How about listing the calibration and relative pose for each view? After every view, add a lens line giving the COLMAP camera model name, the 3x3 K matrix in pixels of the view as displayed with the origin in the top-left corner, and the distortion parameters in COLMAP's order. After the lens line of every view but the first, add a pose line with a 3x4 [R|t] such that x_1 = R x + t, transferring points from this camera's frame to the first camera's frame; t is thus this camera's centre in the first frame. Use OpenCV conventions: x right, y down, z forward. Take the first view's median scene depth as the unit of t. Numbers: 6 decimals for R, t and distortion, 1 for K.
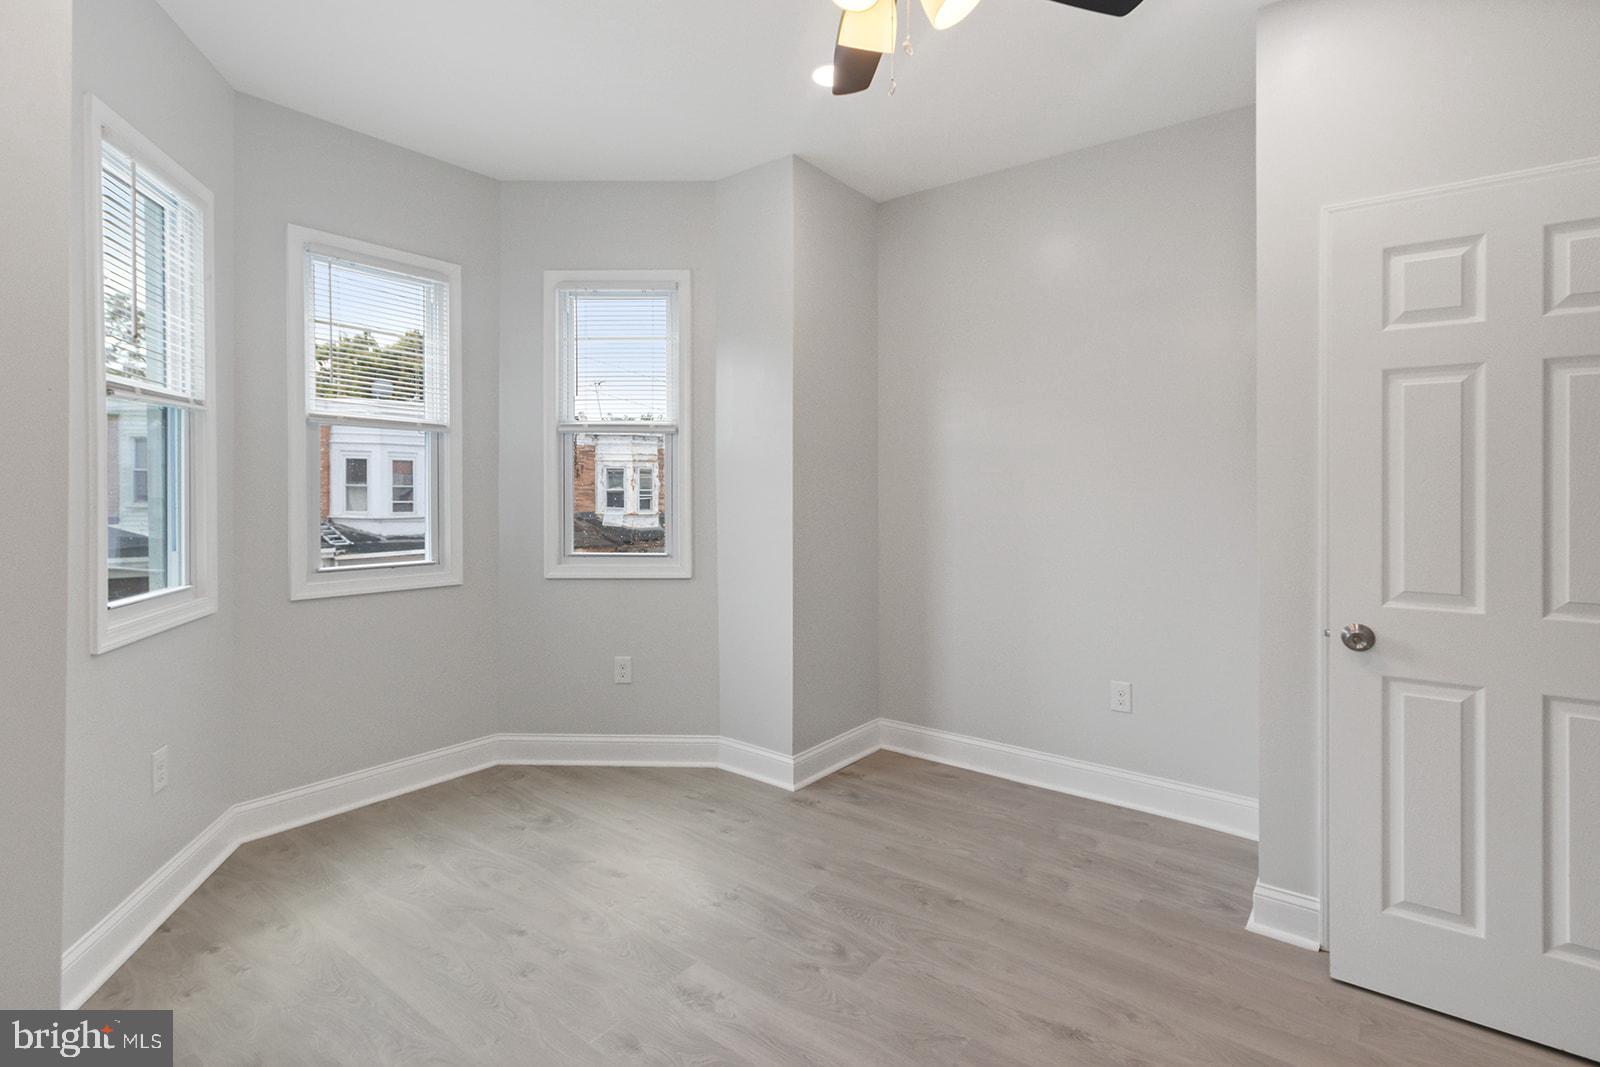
lens RADIAL K [[753.3, 0, 815.3], [0, 753.3, 490.3], [0, 0, 1]] dist [0.001908, 0.000107]
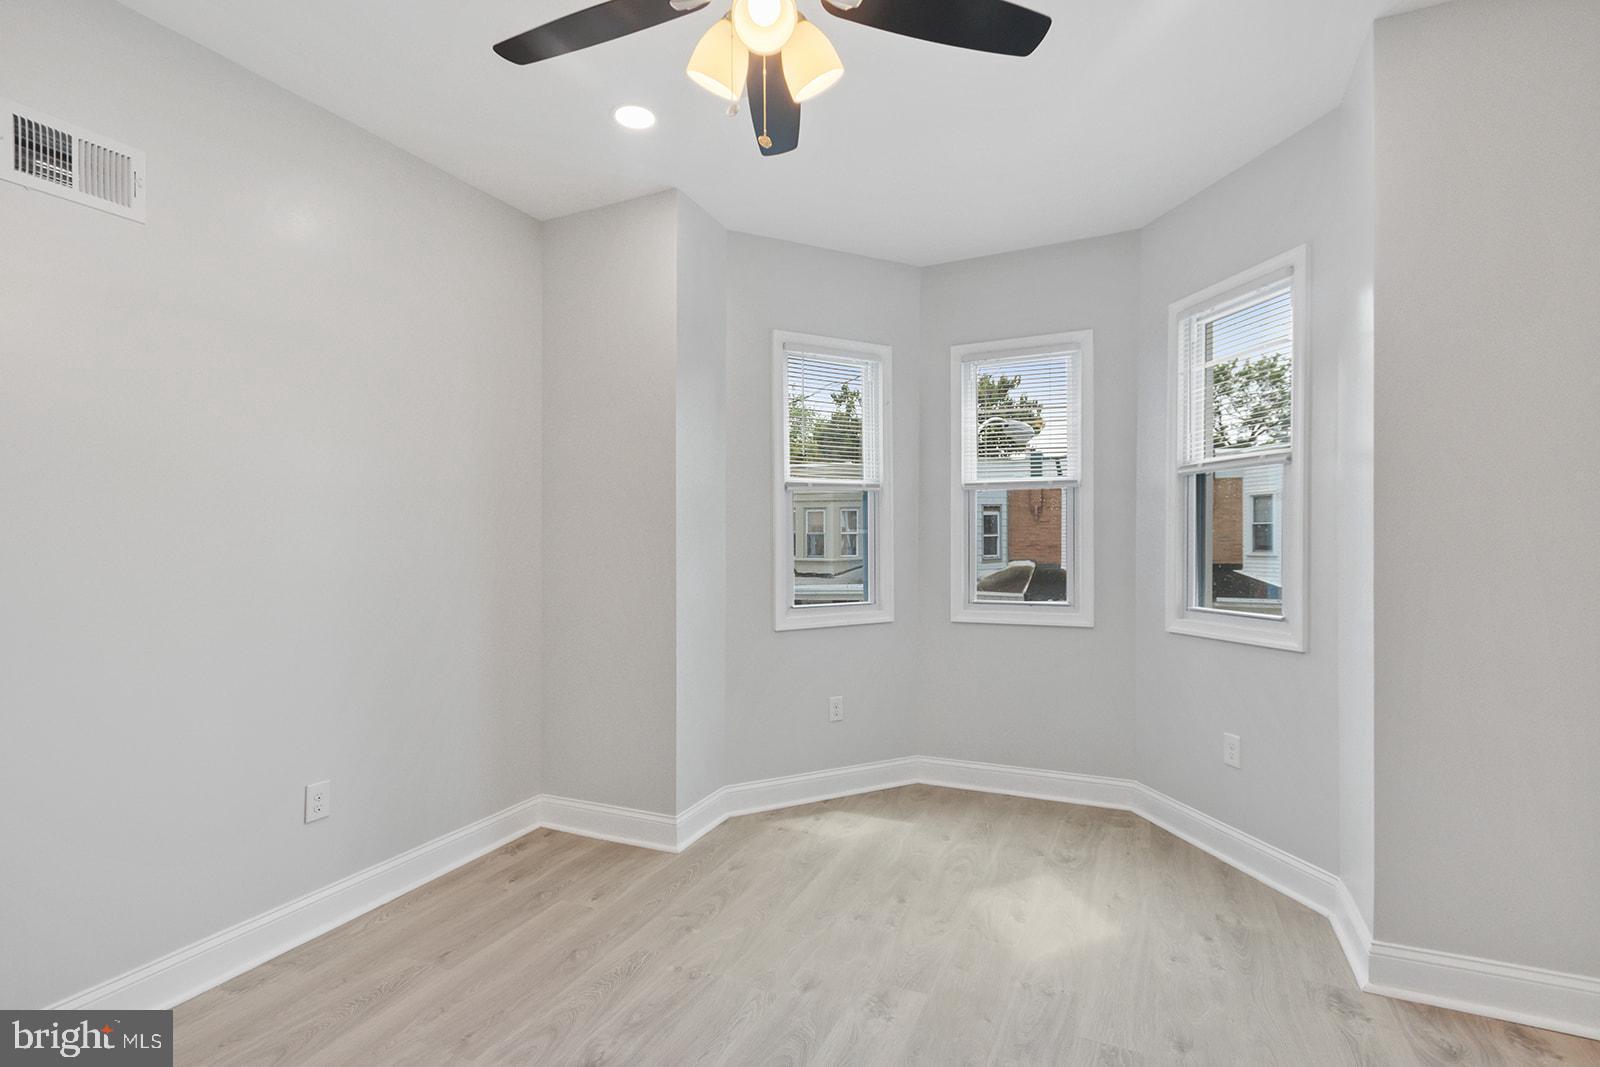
lens RADIAL K [[753.3, 0, 798.6], [0, 753.3, 543.0], [0, 0, 1]] dist [0.001908, 0.000107]
pose [[0.218482, -0.007550, -0.975812, 0.503191], [0.012461, 0.999910, -0.004947, 0.005249], [0.975762, -0.011079, 0.218556, 0.373788]]
